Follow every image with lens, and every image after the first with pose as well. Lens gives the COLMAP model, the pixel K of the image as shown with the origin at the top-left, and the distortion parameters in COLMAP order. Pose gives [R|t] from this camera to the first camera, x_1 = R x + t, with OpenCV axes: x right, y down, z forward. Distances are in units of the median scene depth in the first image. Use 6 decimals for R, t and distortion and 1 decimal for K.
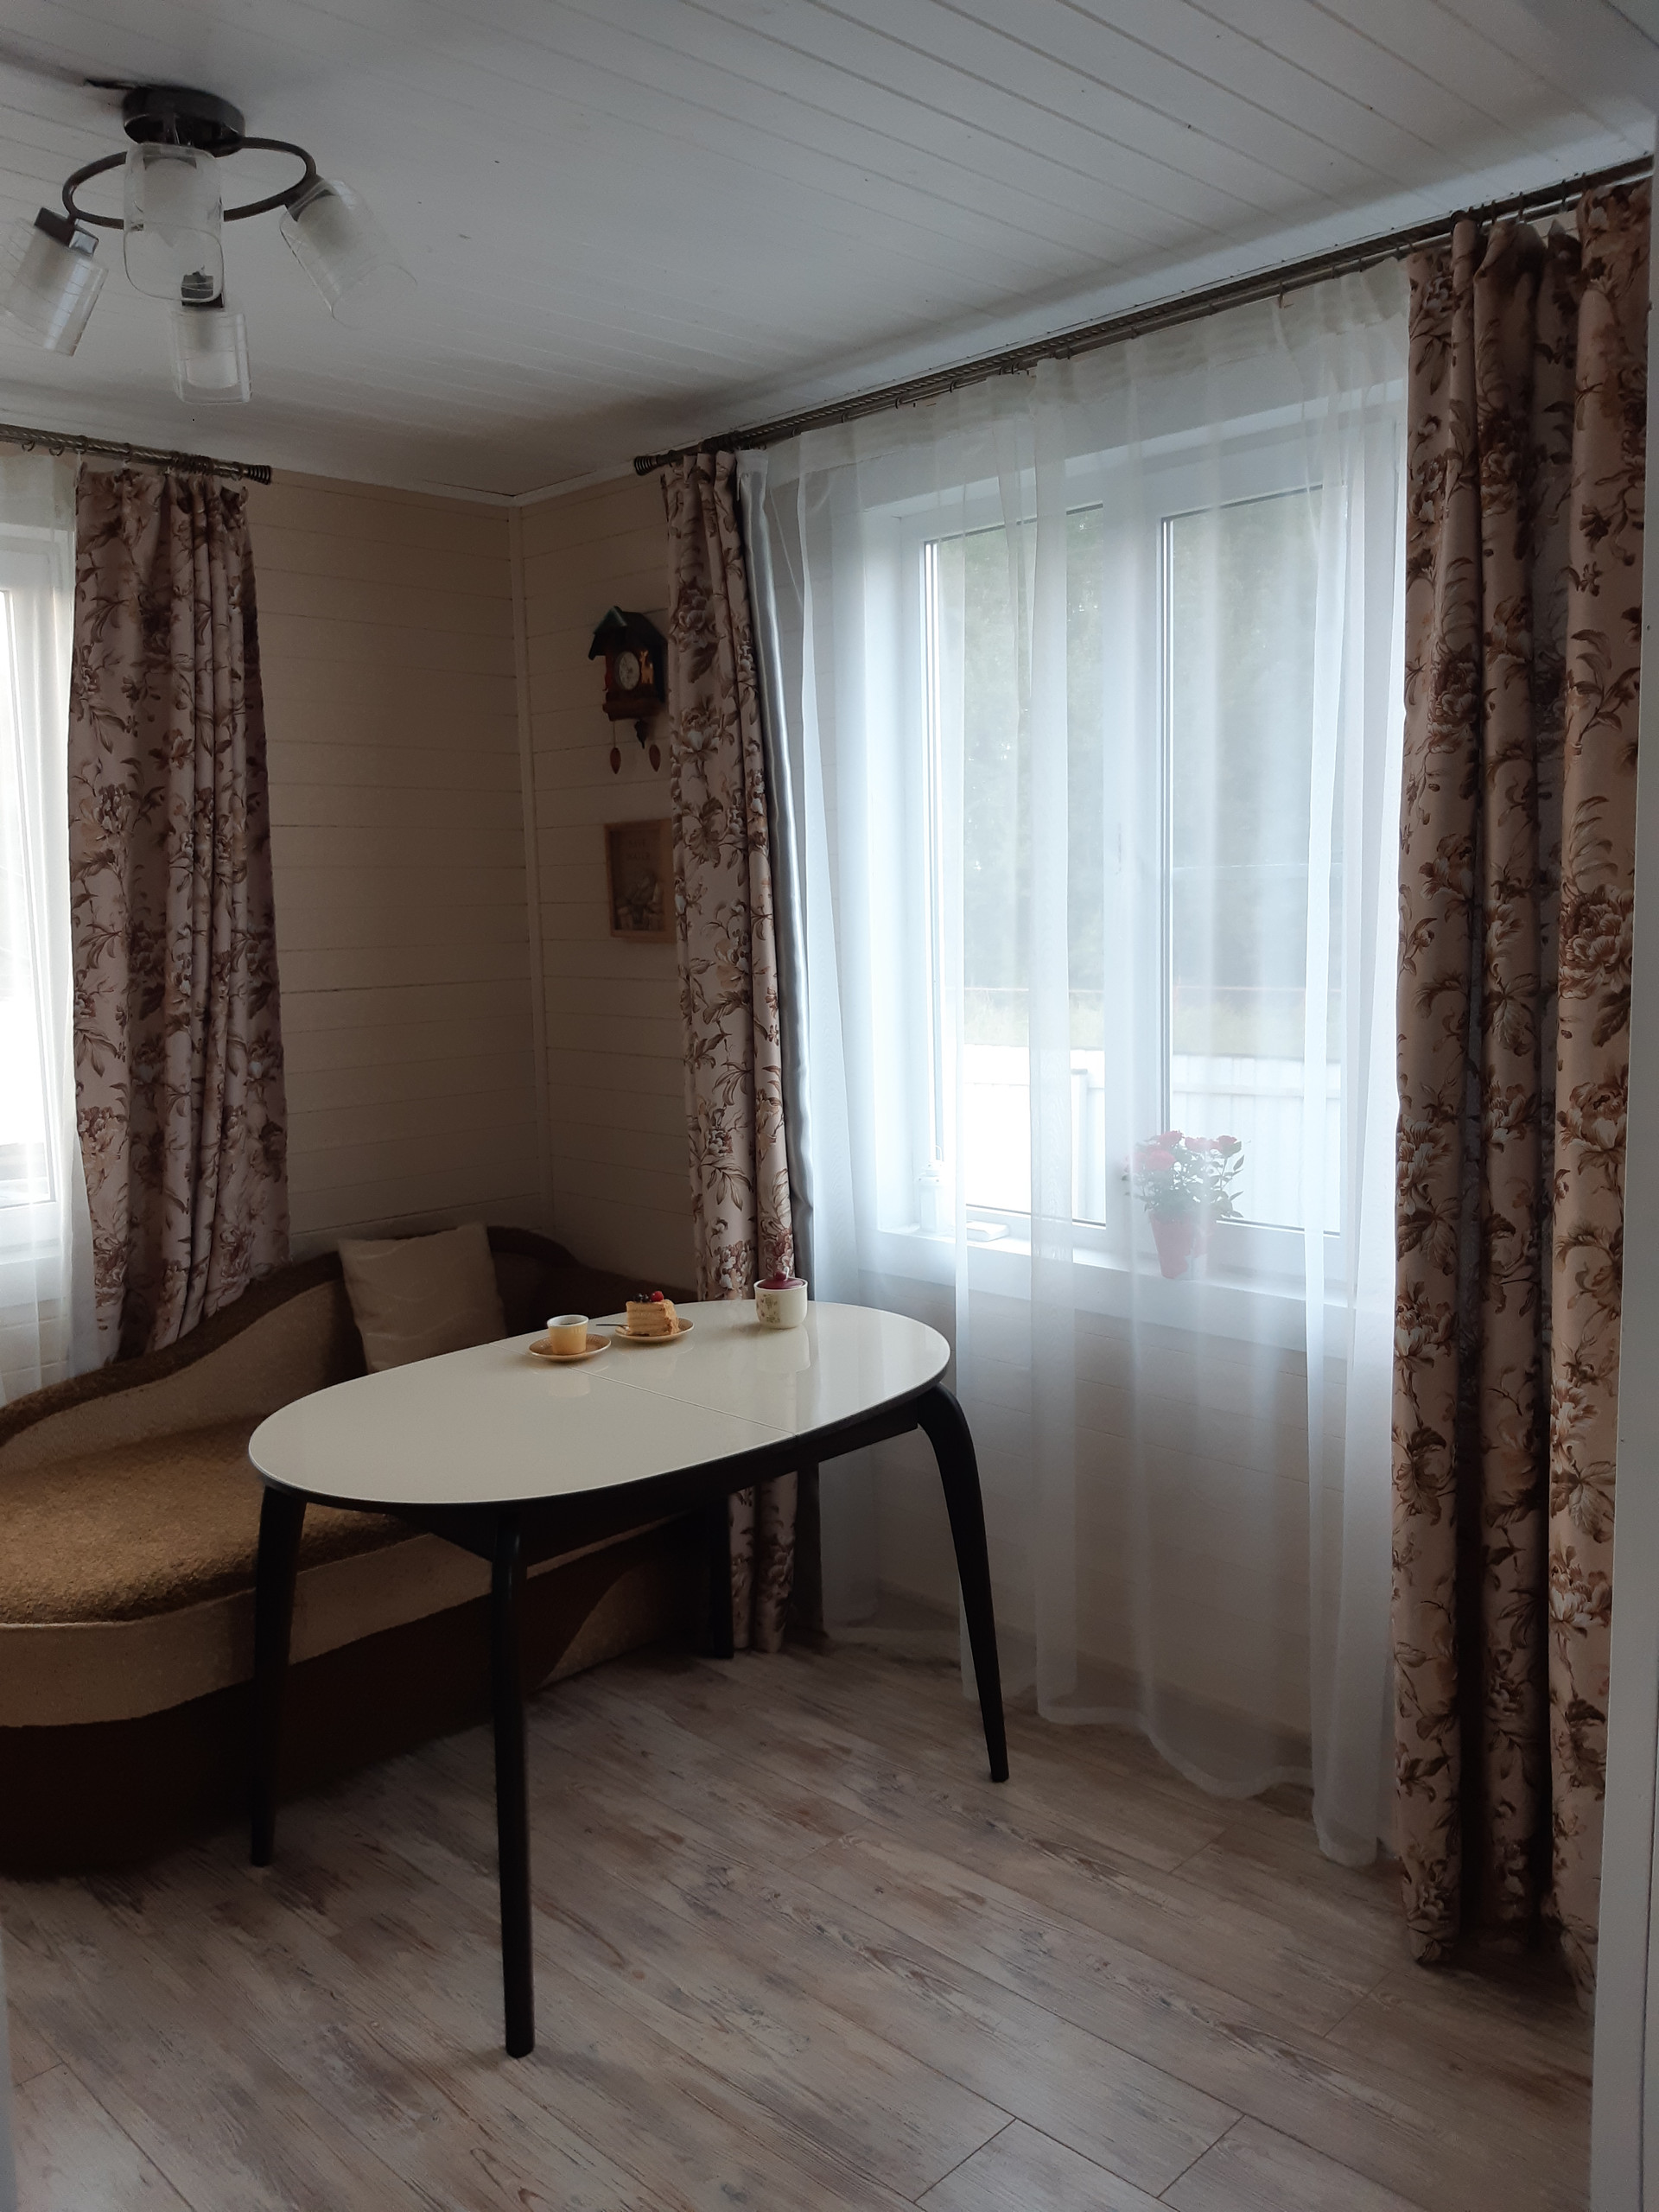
lens RADIAL K [[1730.9, 0, 834.3], [0, 1730.9, 1099.7], [0, 0, 1]] dist [0.061614, -0.102540]
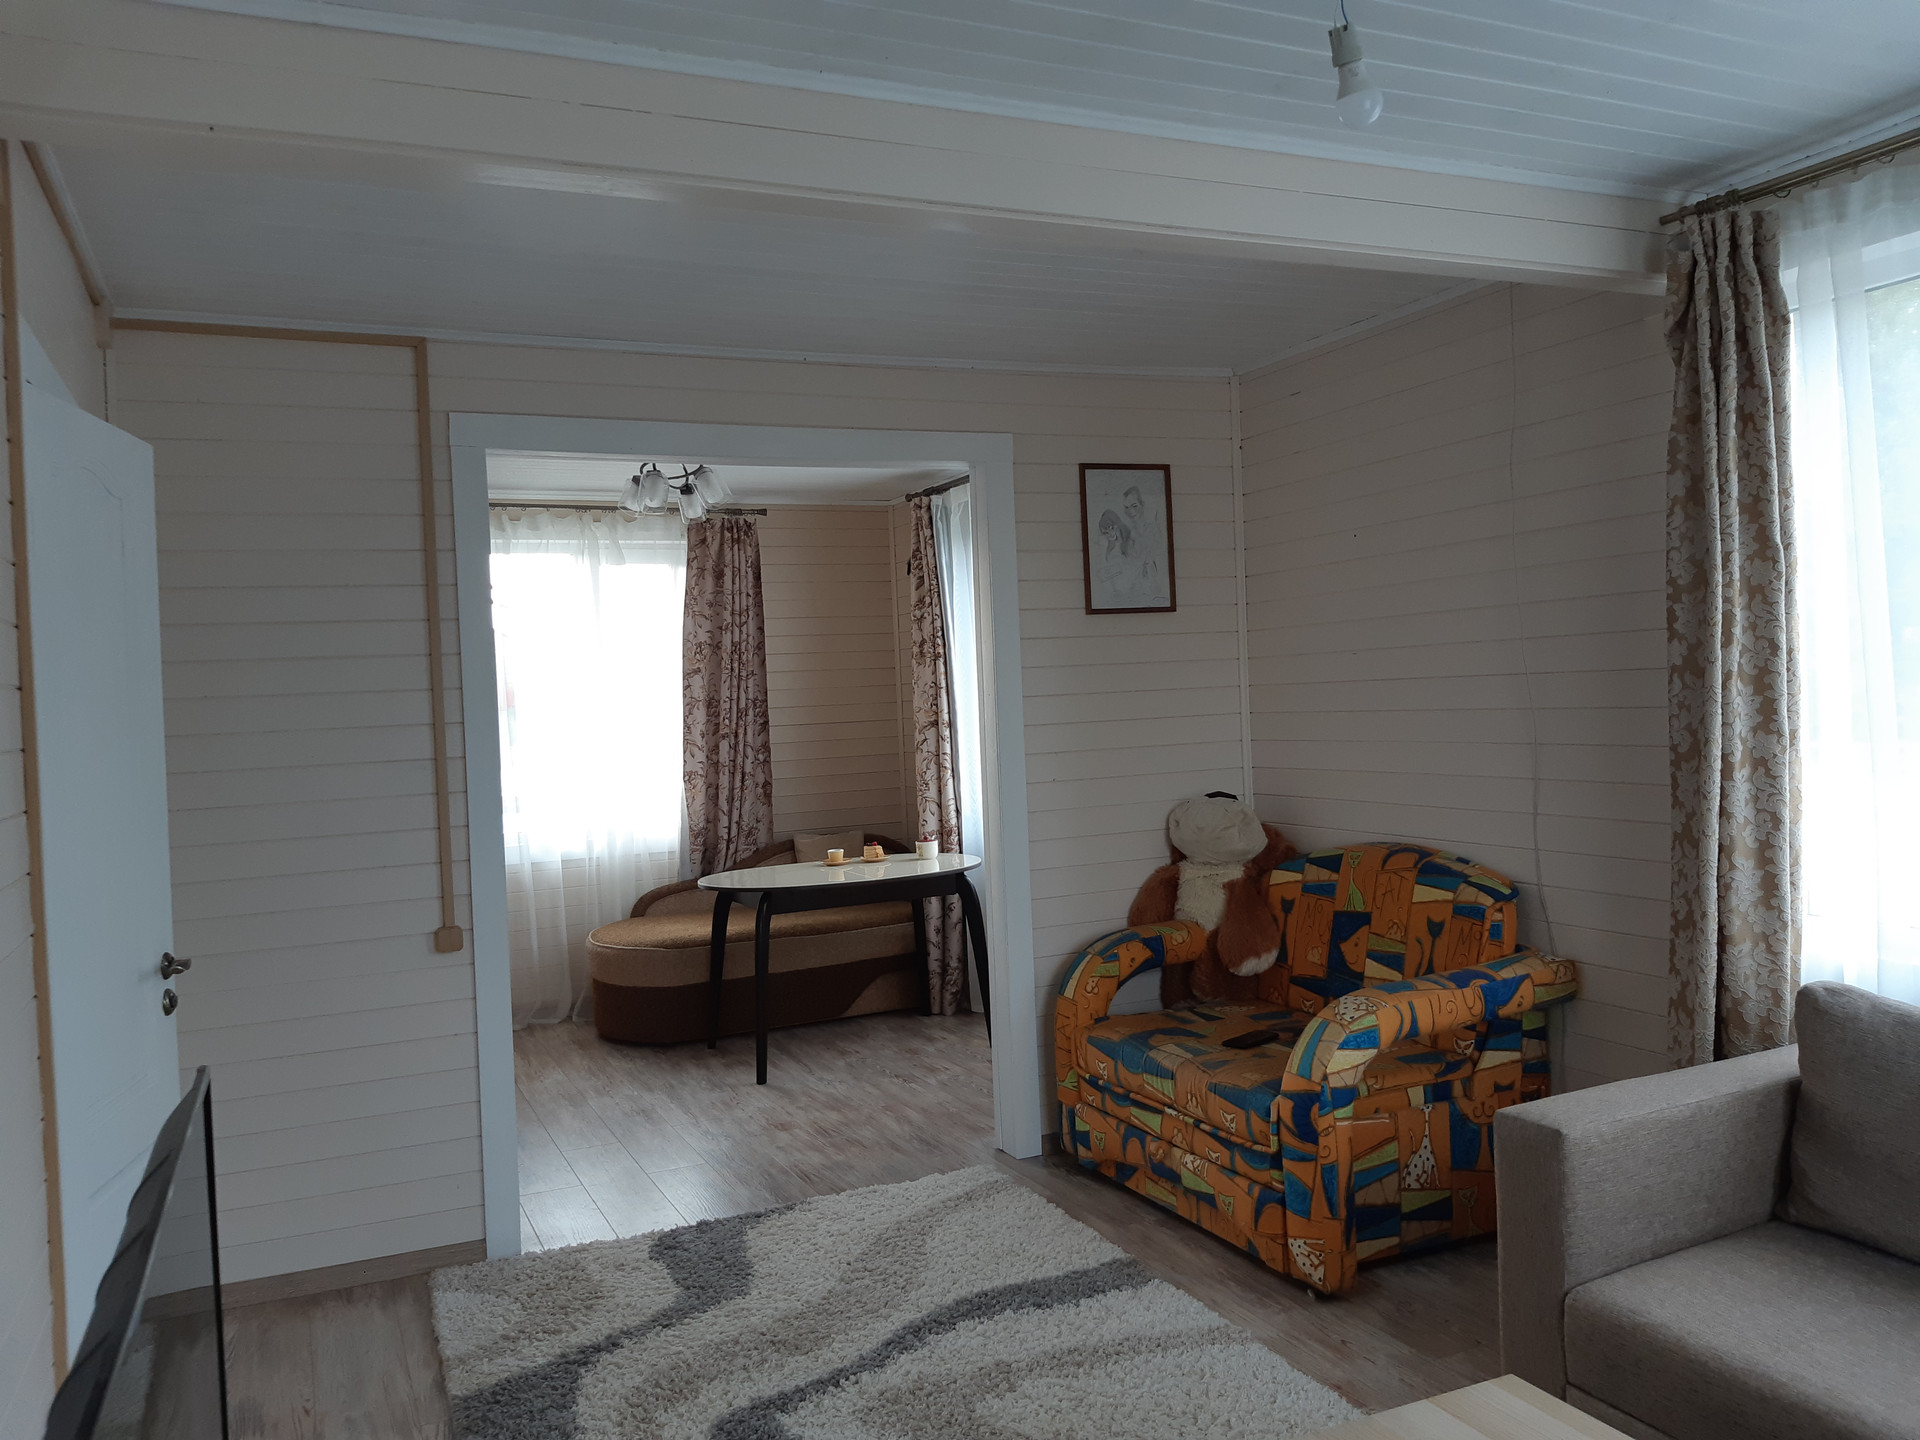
lens RADIAL K [[1492.0, 0, 983.9], [0, 1492.0, 711.3], [0, 0, 1]] dist [0.100308, -0.225785]
pose [[0.936519, -0.014829, -0.350303, 0.708517], [-0.017797, 0.995807, -0.089733, 0.103254], [0.350165, 0.090271, 0.932328, -0.839619]]
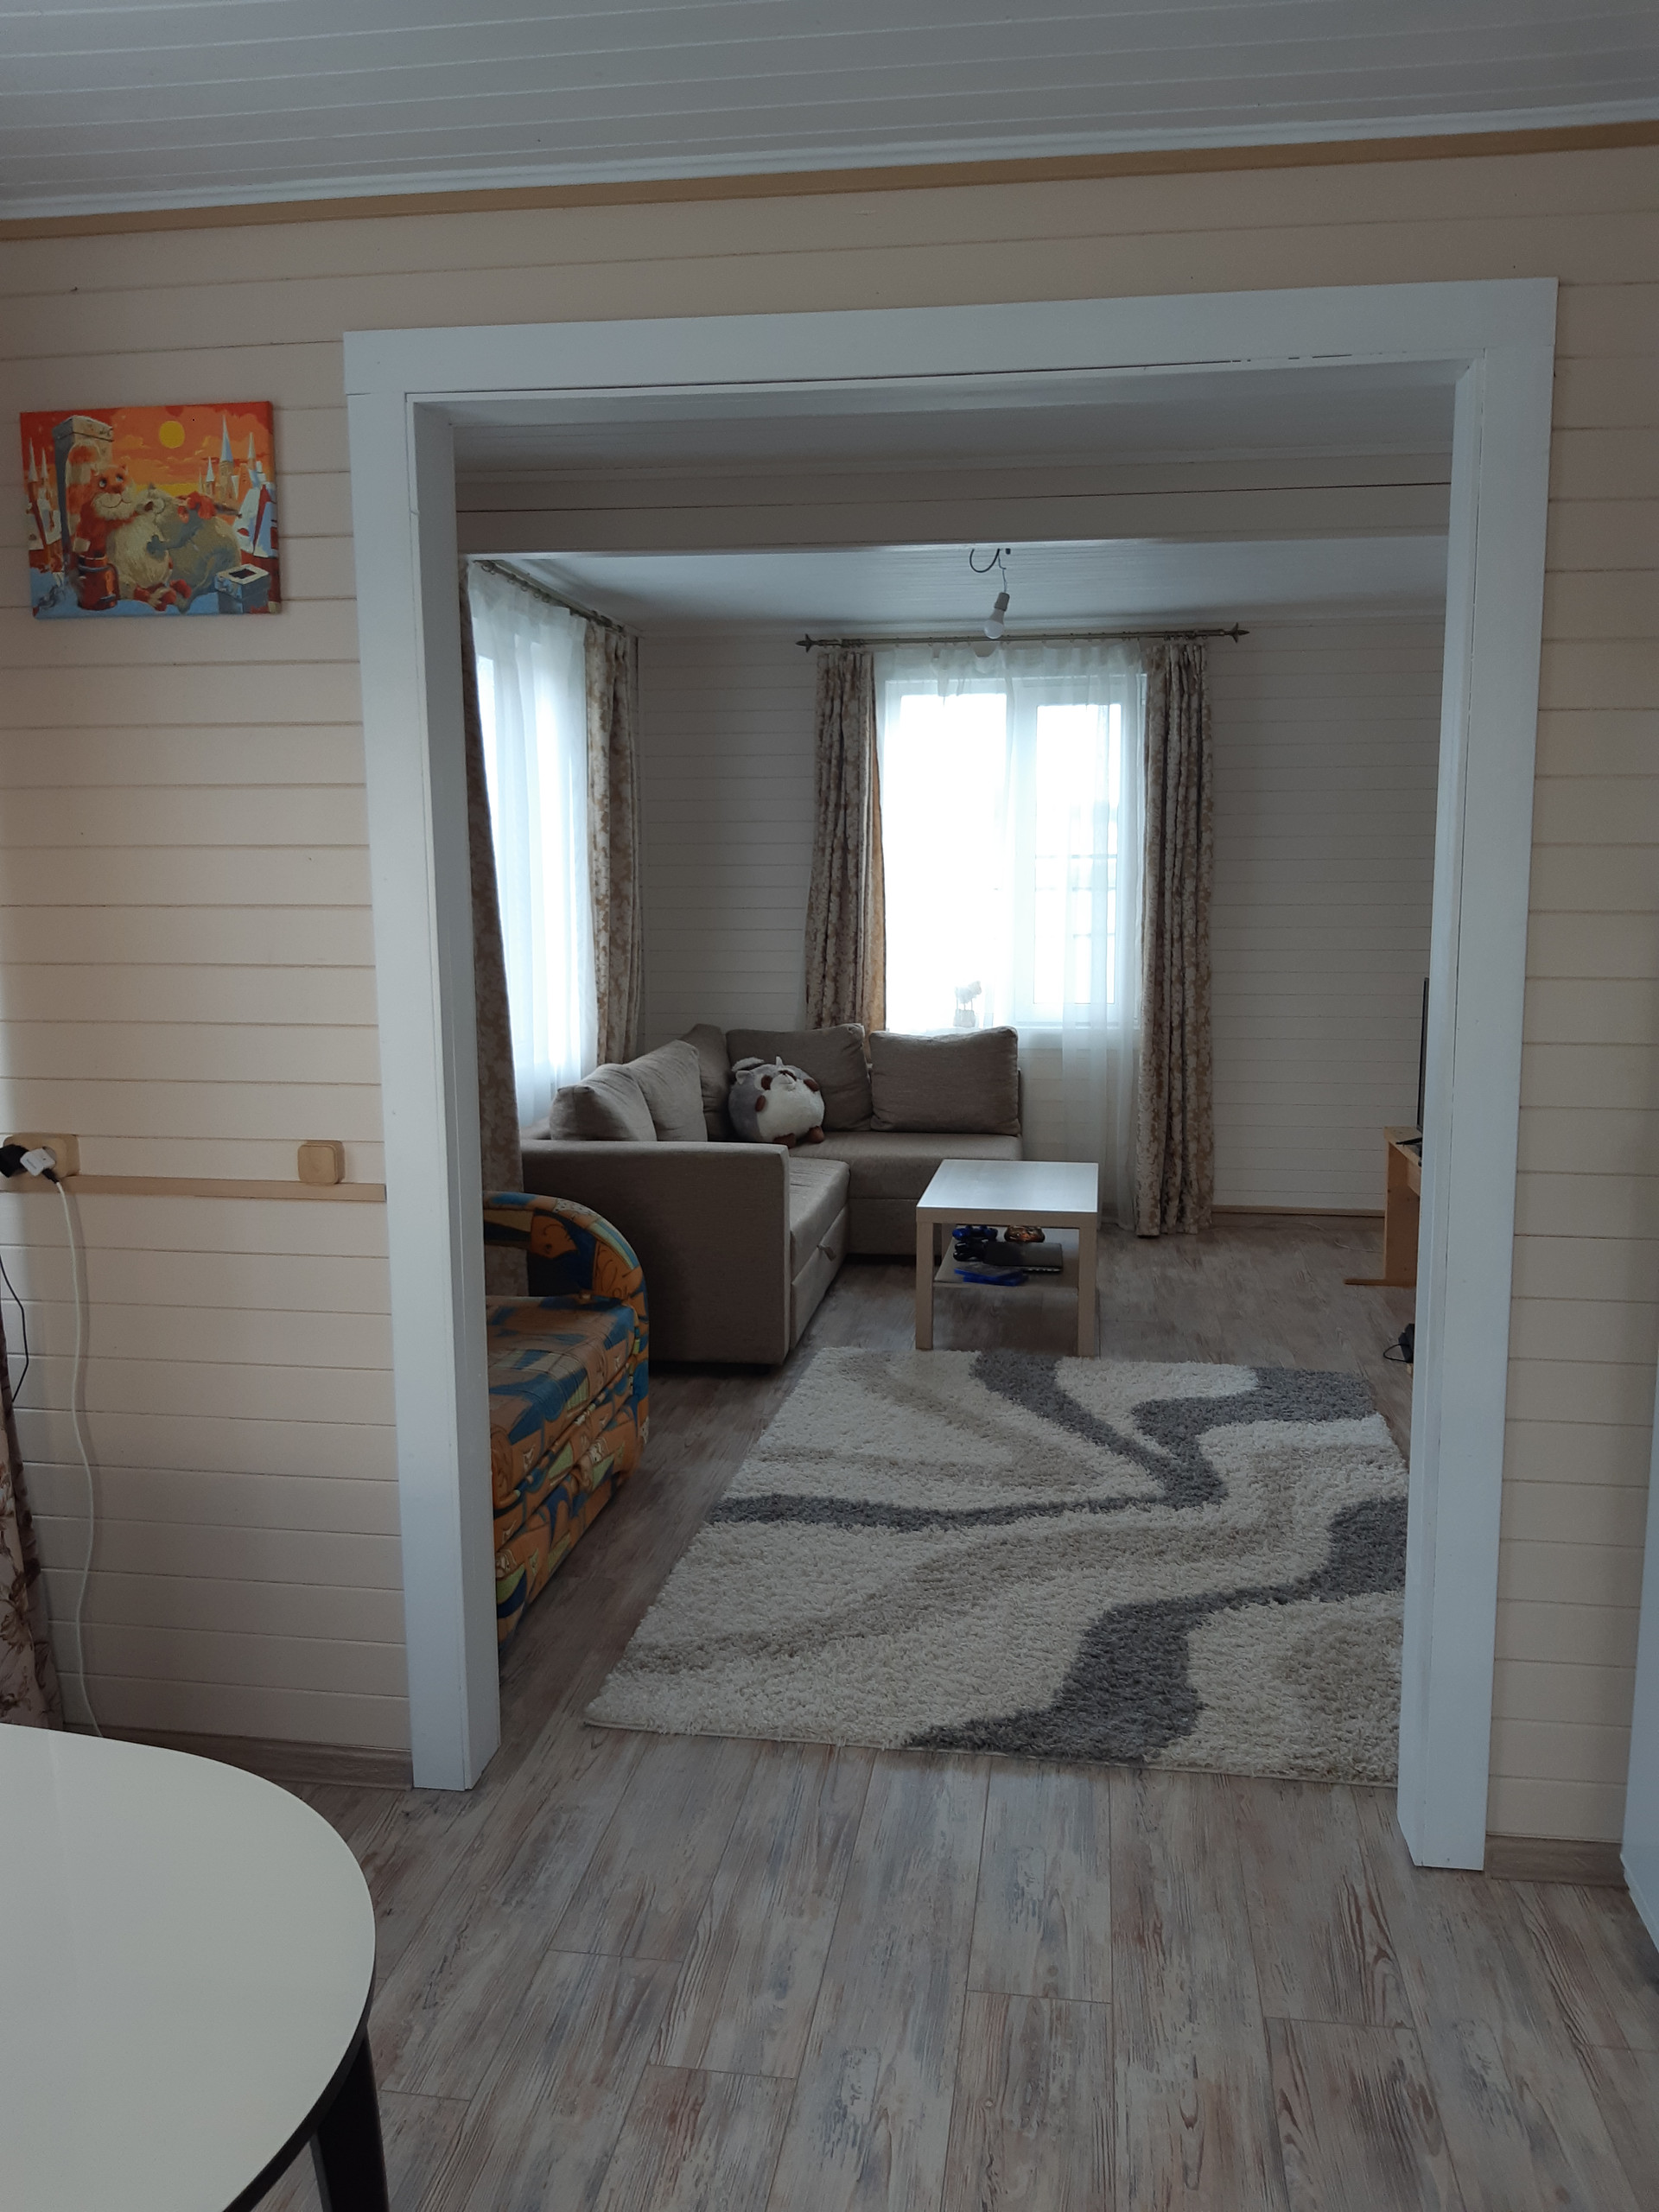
lens RADIAL K [[1718.9, 0, 829.5], [0, 1718.9, 1106.0], [0, 0, 1]] dist [0.100308, -0.225785]
pose [[-0.588725, -0.085148, 0.803836, -0.521596], [0.108760, 0.977050, 0.183152, -0.071329], [-0.800983, 0.195252, -0.565953, 0.780022]]
